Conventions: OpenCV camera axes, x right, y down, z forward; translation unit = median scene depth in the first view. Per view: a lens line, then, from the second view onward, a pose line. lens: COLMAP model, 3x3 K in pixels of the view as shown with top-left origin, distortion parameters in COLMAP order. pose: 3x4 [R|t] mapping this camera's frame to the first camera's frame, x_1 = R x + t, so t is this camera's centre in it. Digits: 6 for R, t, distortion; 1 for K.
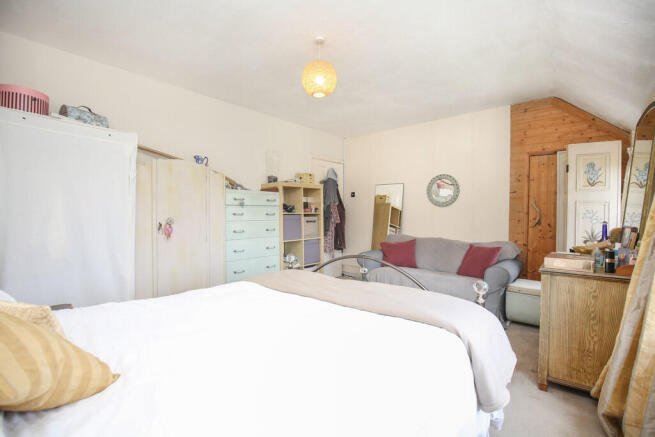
lens RADIAL K [[302.7, 0, 328.5], [0, 302.7, 217.9], [0, 0, 1]] dist [-0.015007, -0.000966]
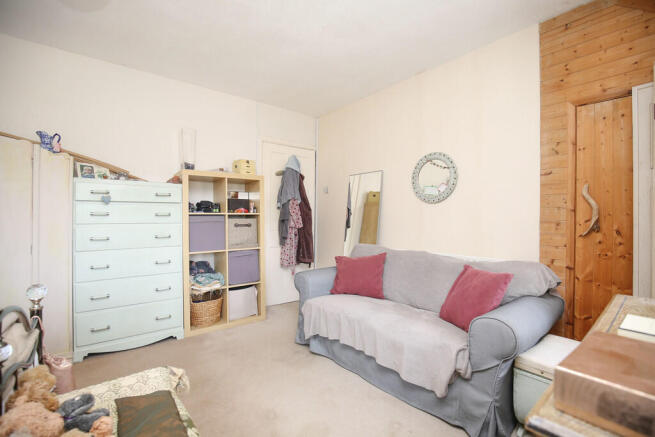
lens RADIAL K [[302.7, 0, 326.4], [0, 302.7, 219.0], [0, 0, 1]] dist [-0.015007, -0.000966]
pose [[0.986724, -0.002110, -0.162395, 0.294763], [-0.000163, 0.999902, -0.013981, 0.007791], [0.162408, 0.013822, 0.986627, 0.374781]]
